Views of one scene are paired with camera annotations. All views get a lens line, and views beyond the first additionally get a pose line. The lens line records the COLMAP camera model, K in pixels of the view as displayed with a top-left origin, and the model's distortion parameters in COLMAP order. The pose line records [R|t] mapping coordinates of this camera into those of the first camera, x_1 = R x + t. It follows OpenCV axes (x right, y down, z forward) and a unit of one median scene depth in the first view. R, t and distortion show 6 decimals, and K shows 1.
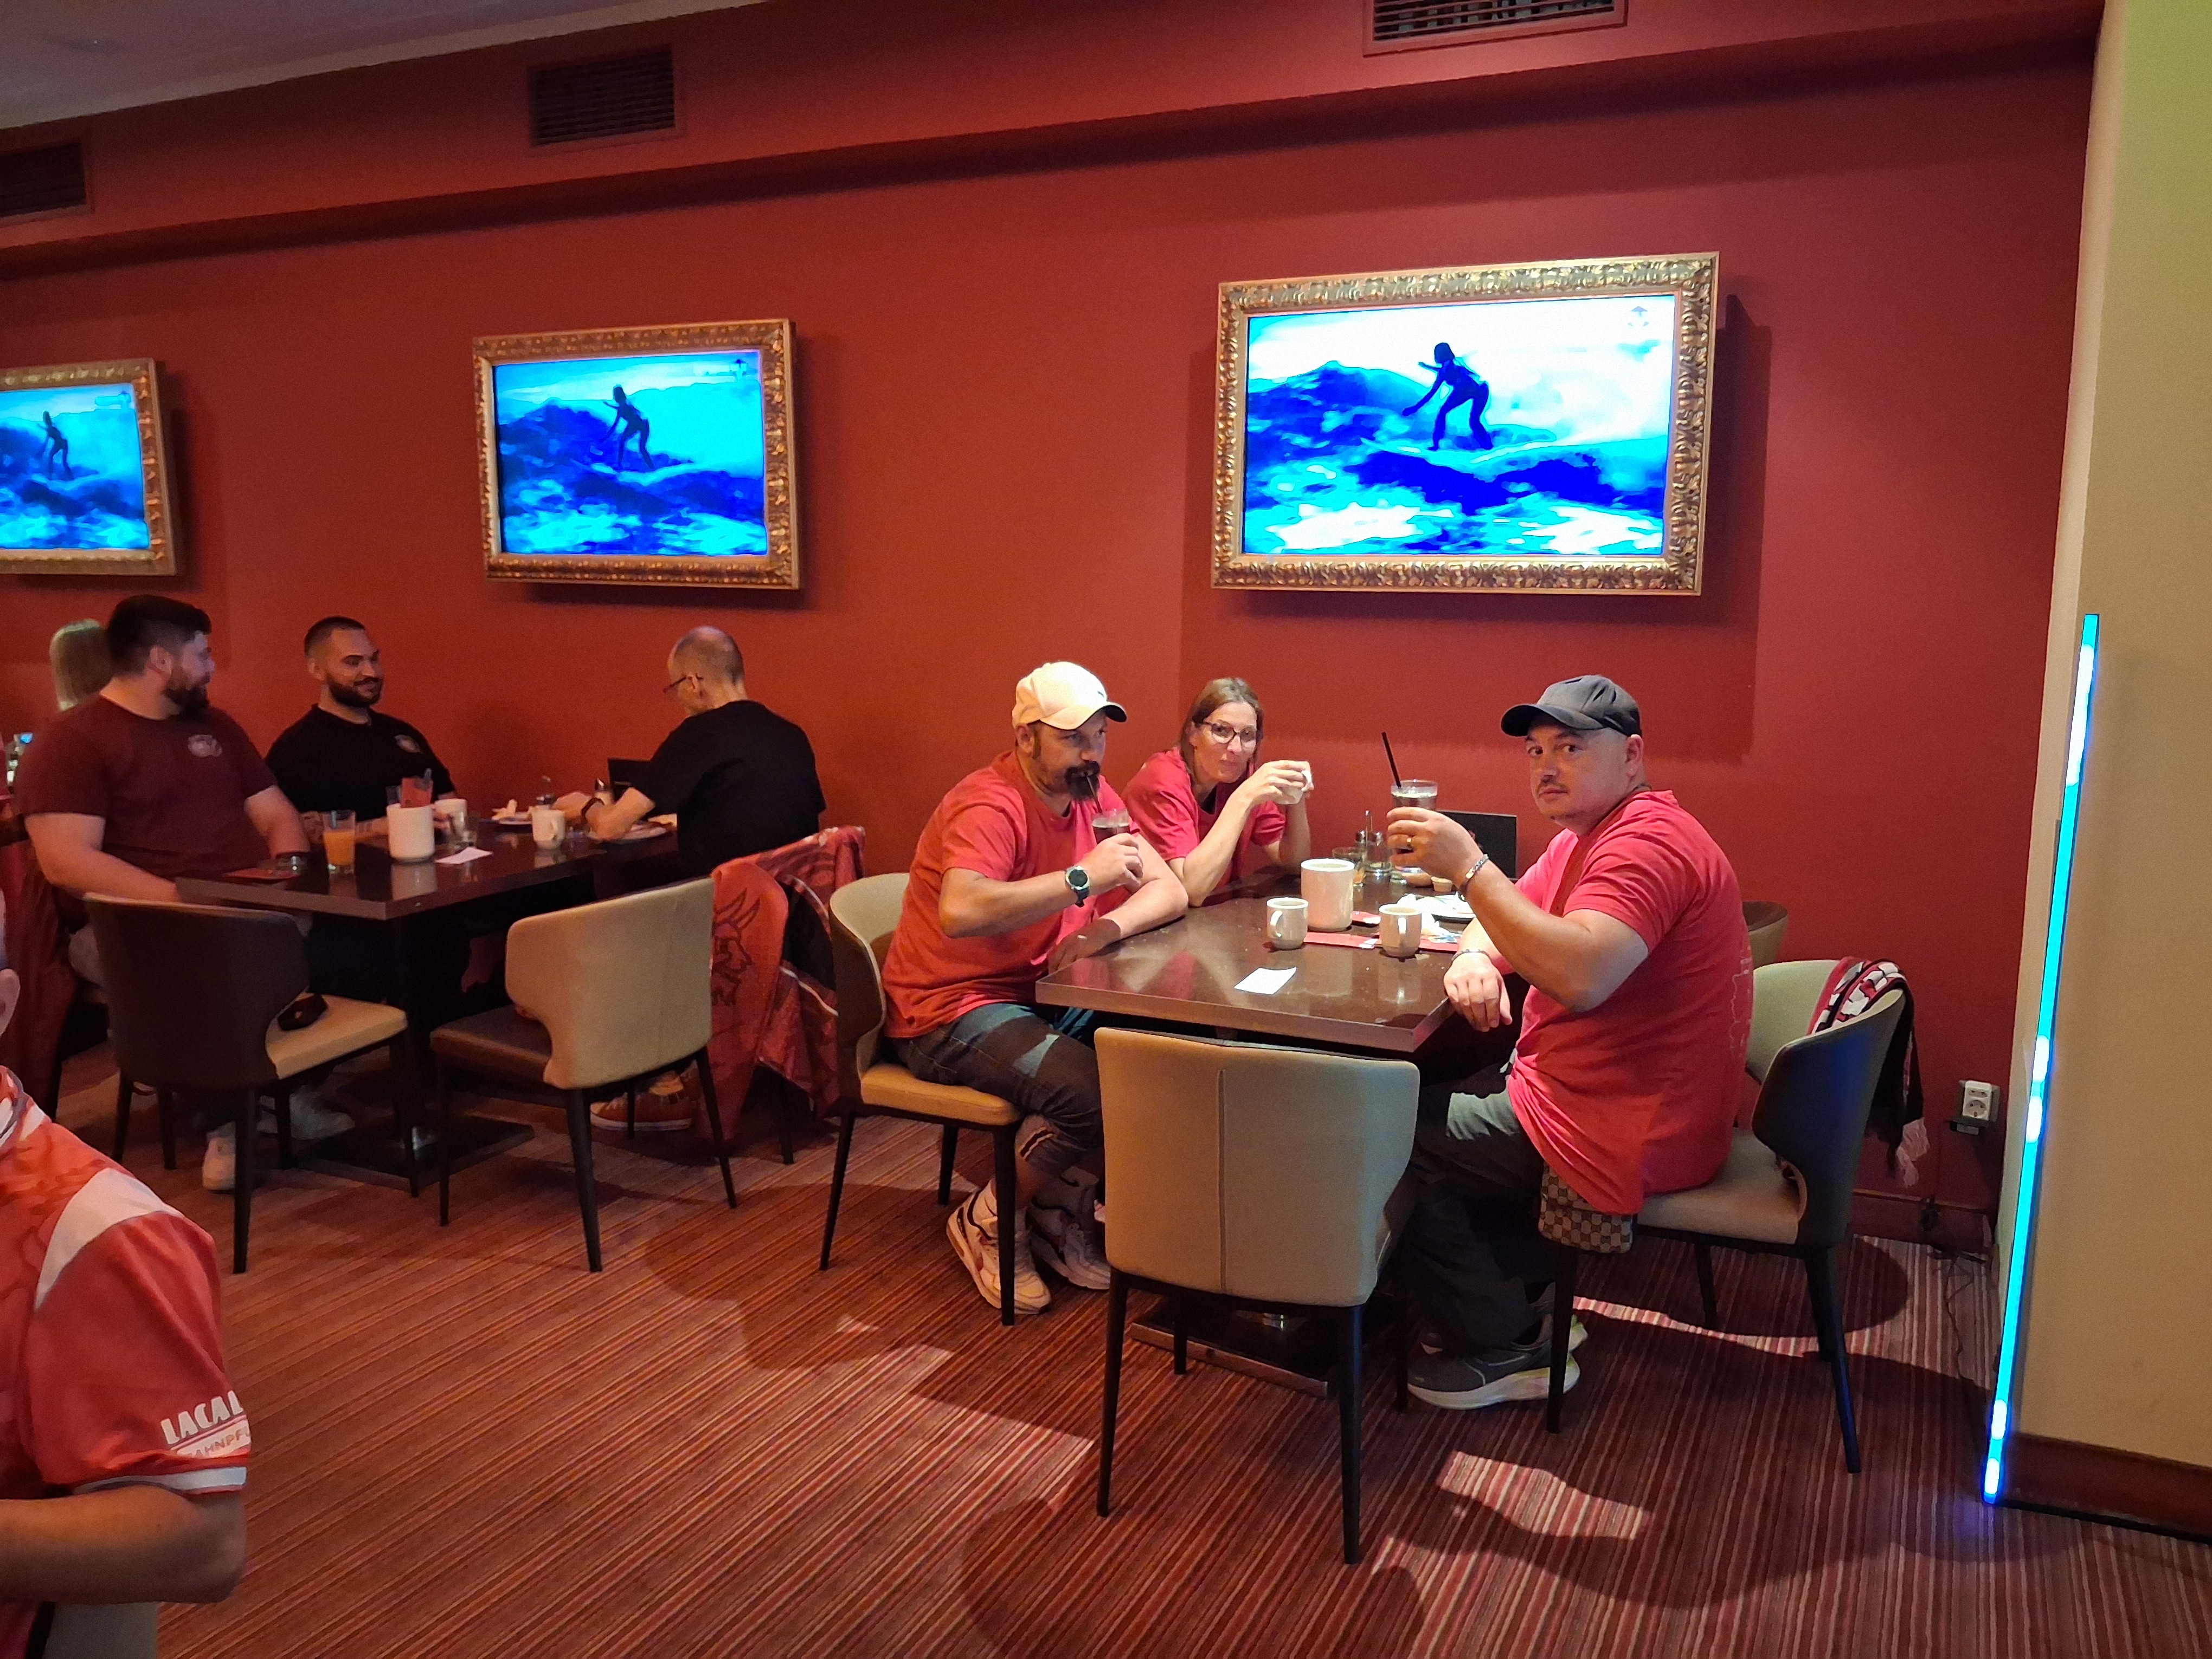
lens RADIAL K [[1740.5, 0, 1070.7], [0, 1740.5, 795.3], [0, 0, 1]] dist [0.066437, -0.123477]
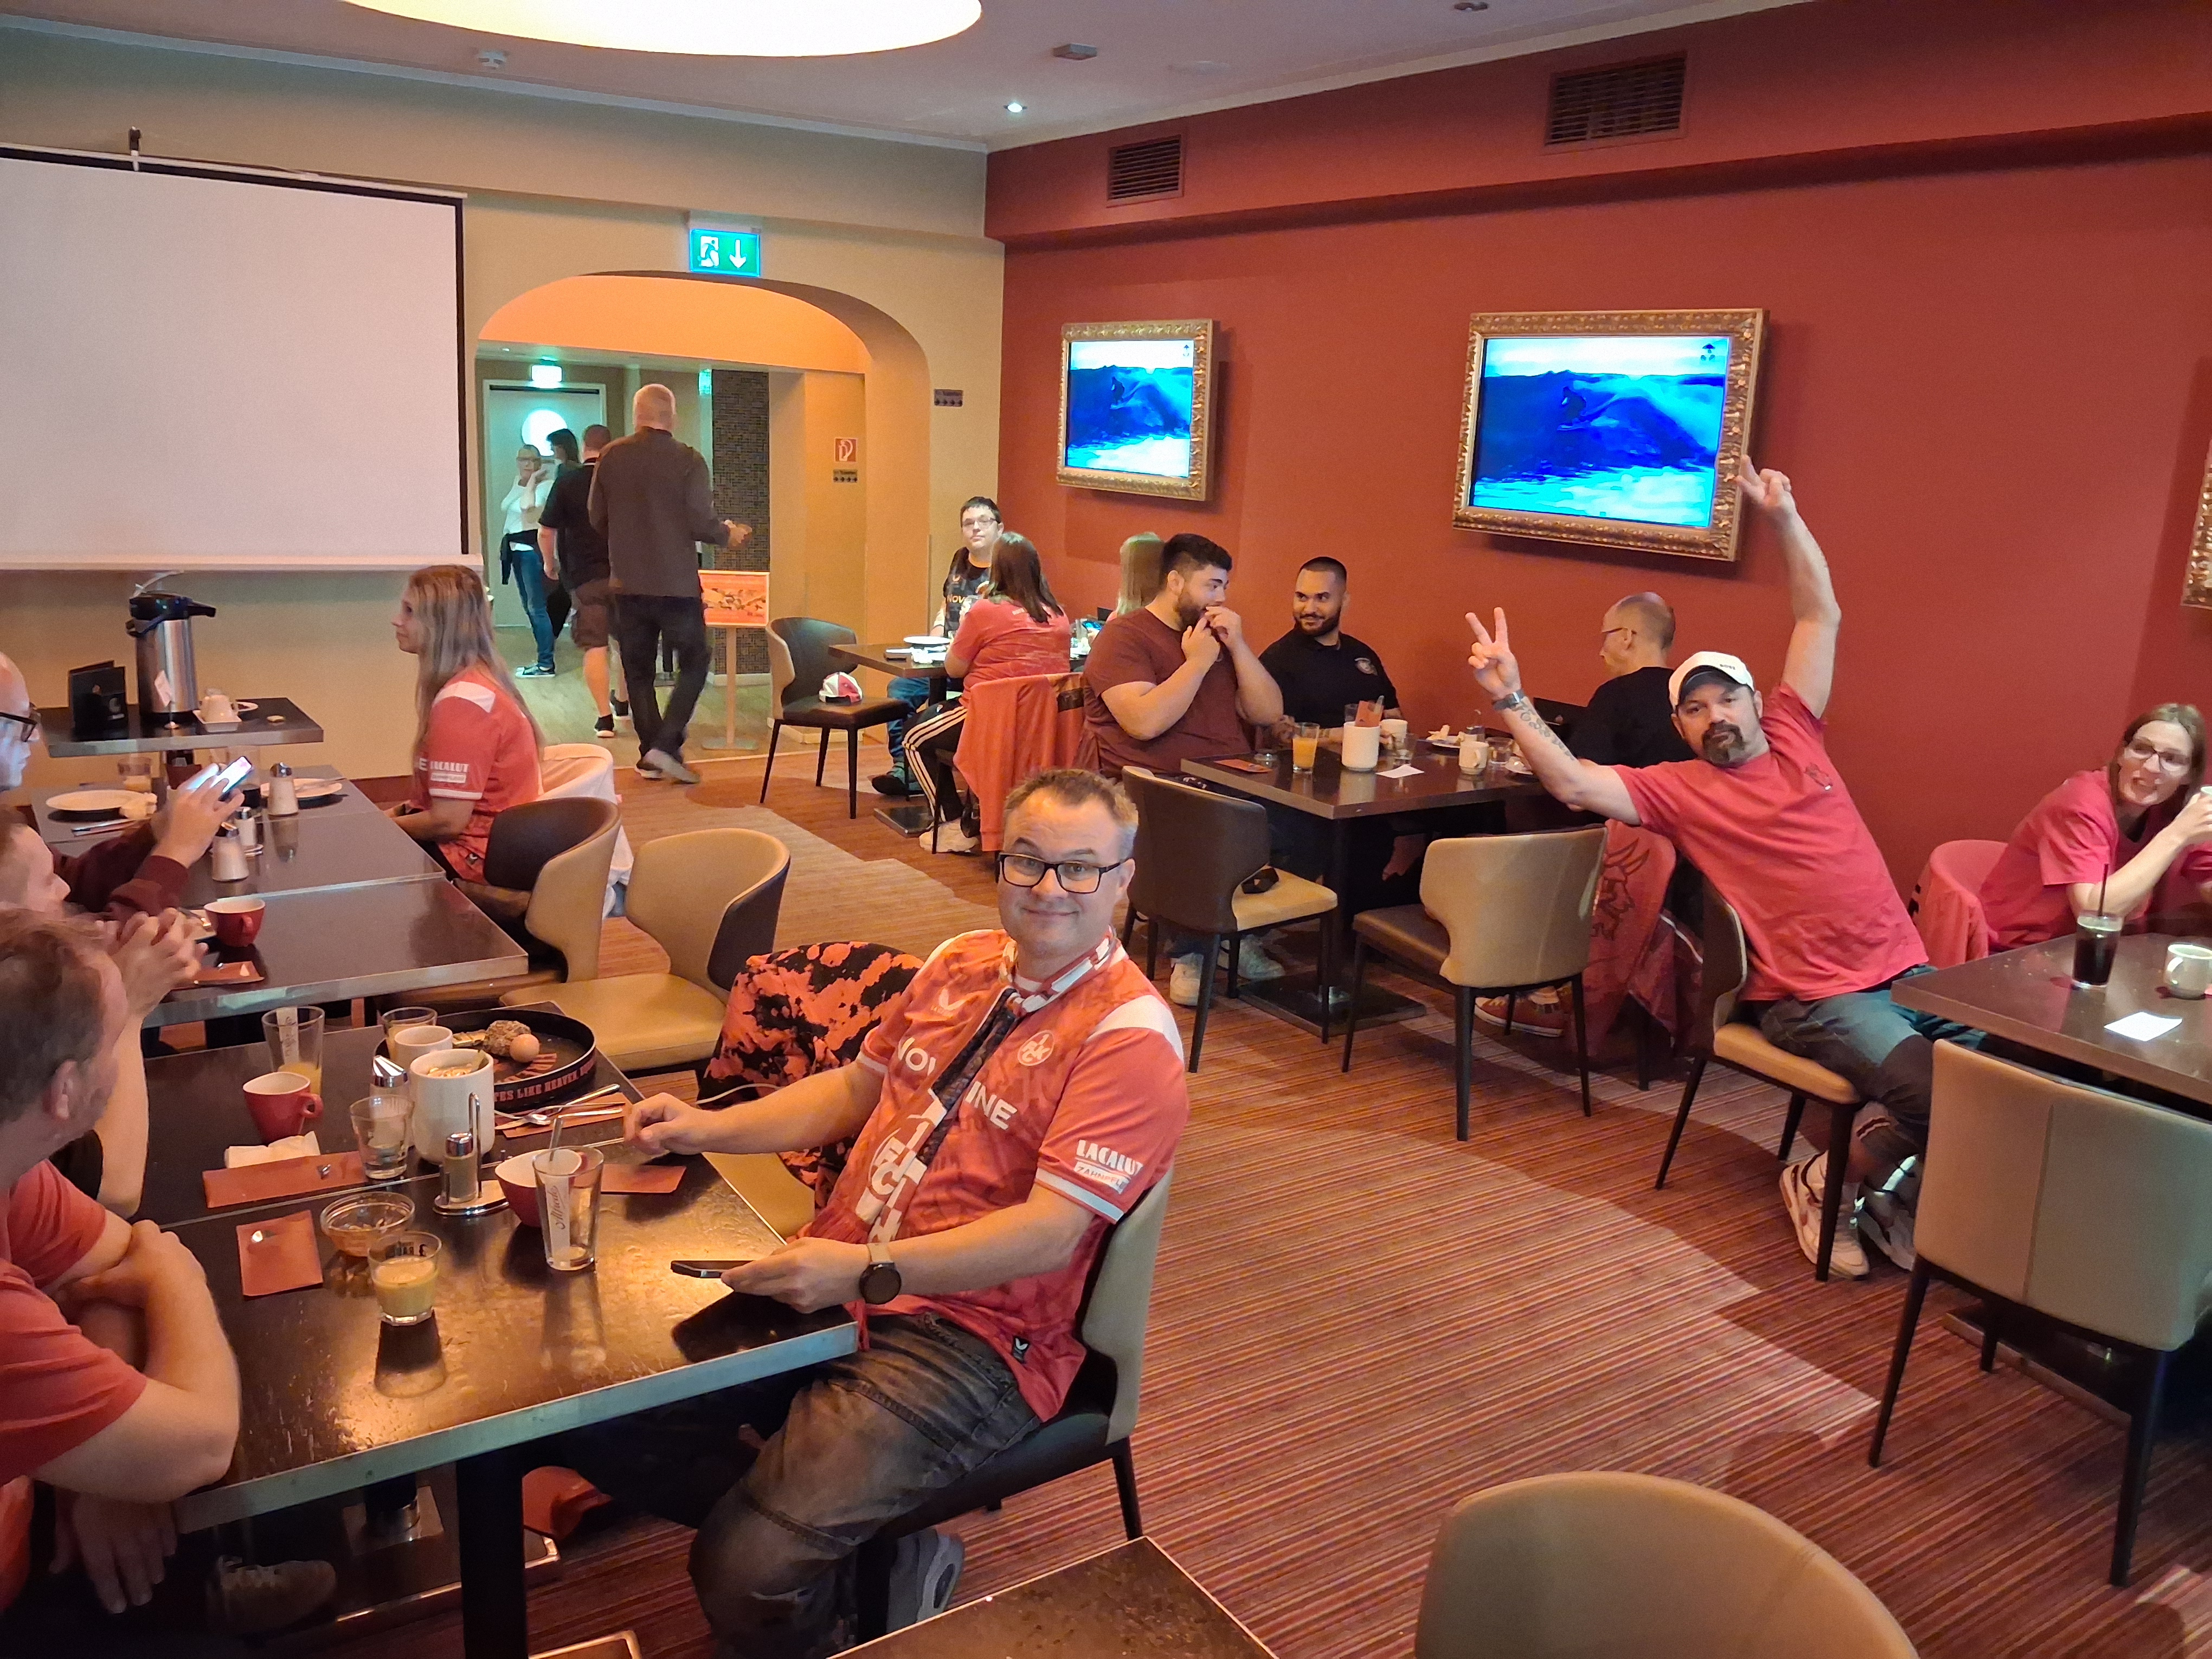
lens RADIAL K [[1740.5, 0, 1070.7], [0, 1740.5, 795.3], [0, 0, 1]] dist [0.066437, -0.123477]
pose [[0.860123, 0.147177, -0.488392, 0.042654], [-0.113951, 0.988714, 0.097266, -0.041326], [0.497195, -0.028008, 0.867186, -0.141635]]
